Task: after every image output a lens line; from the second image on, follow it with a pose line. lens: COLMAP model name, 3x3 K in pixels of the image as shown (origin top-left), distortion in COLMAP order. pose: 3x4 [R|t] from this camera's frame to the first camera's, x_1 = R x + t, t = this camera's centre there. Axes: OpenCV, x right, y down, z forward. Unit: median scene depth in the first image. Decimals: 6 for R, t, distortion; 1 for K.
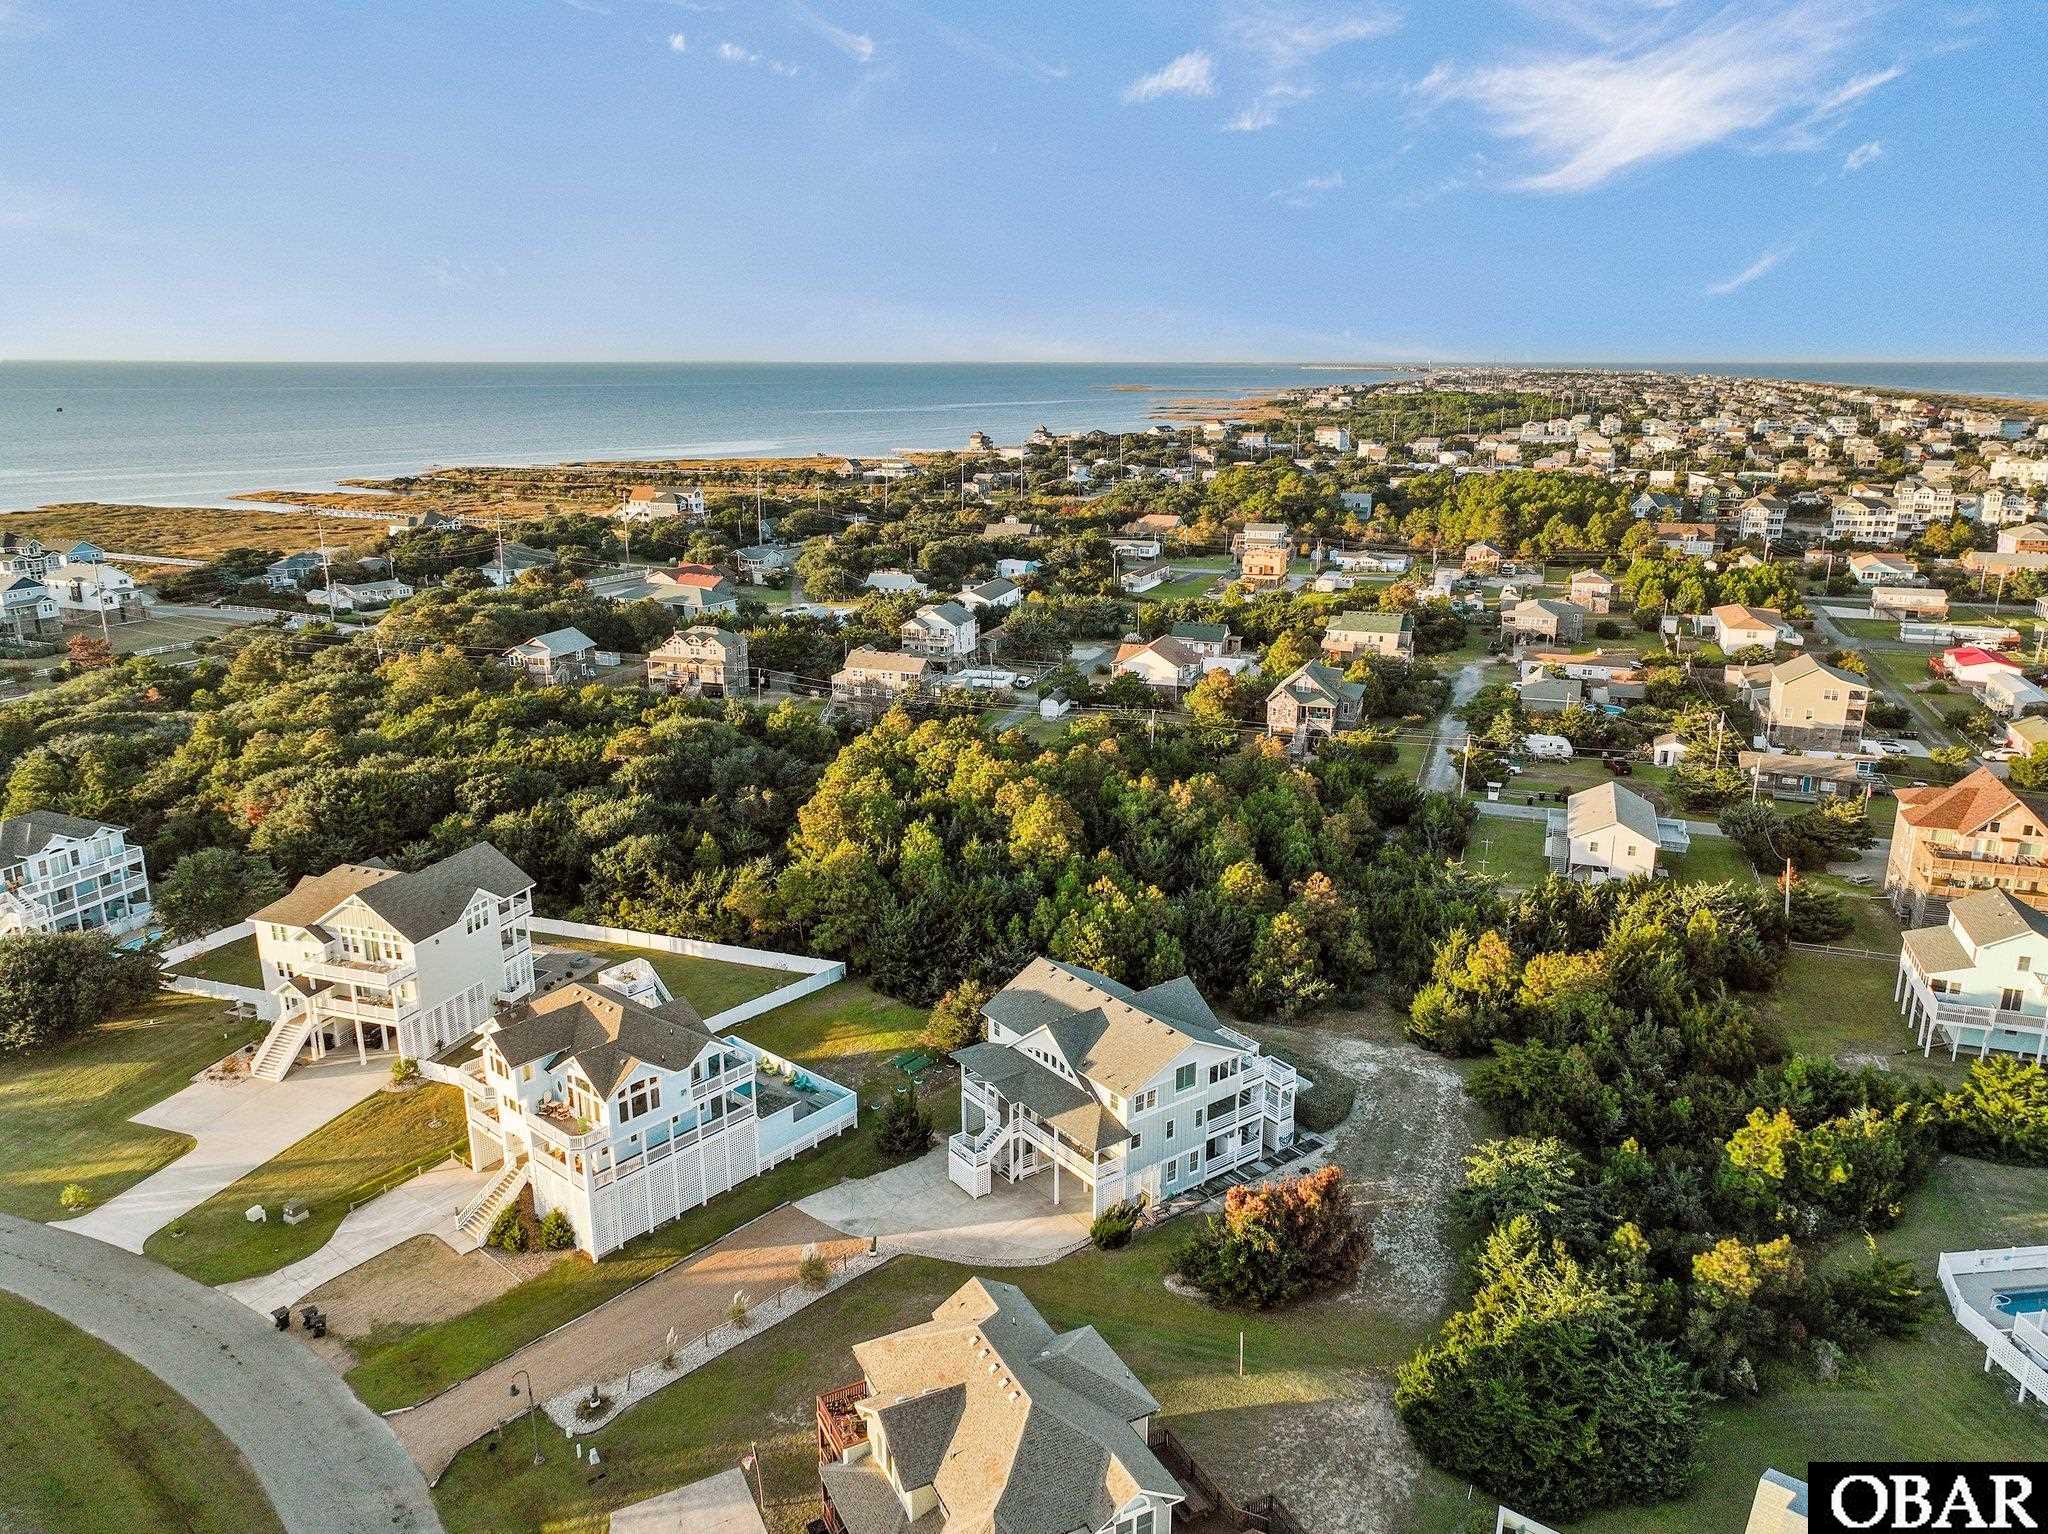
lens RADIAL K [[1462.6, 0, 1031.2], [0, 1462.6, 764.7], [0, 0, 1]] dist [0.008373, -0.001596]
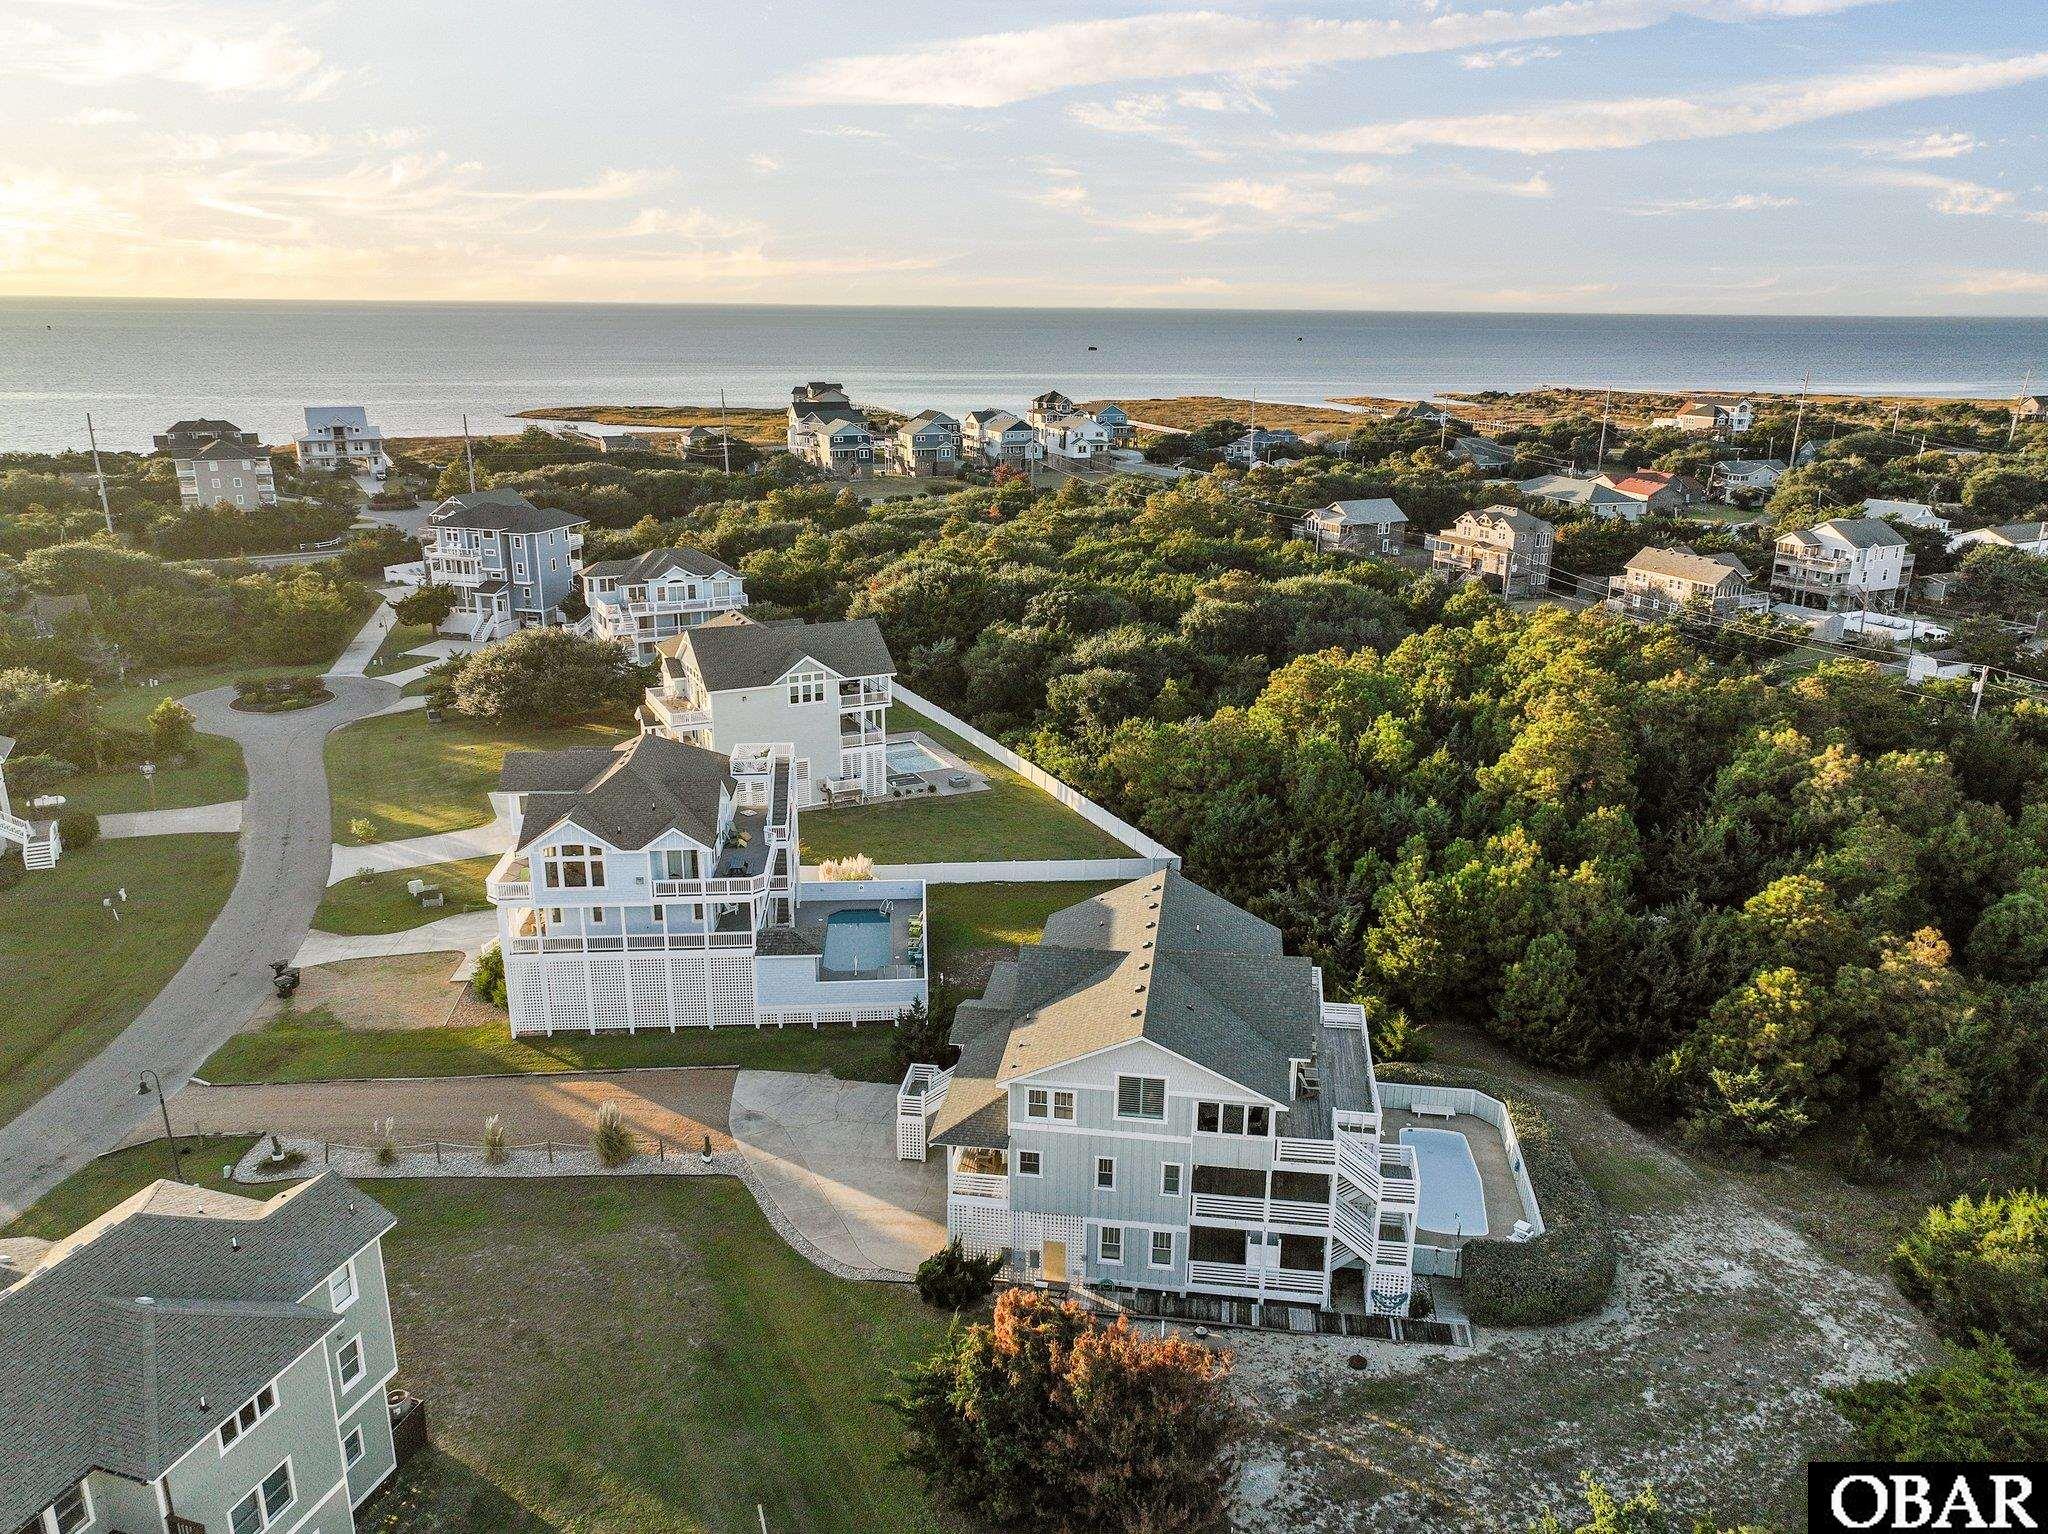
lens RADIAL K [[1462.6, 0, 1029.2], [0, 1462.6, 770.2], [0, 0, 1]] dist [0.008373, -0.001596]
pose [[0.713346, 0.220255, -0.665301, 0.176908], [-0.197689, 0.974018, 0.110493, 0.013549], [0.672351, 0.052703, 0.738354, 0.221563]]
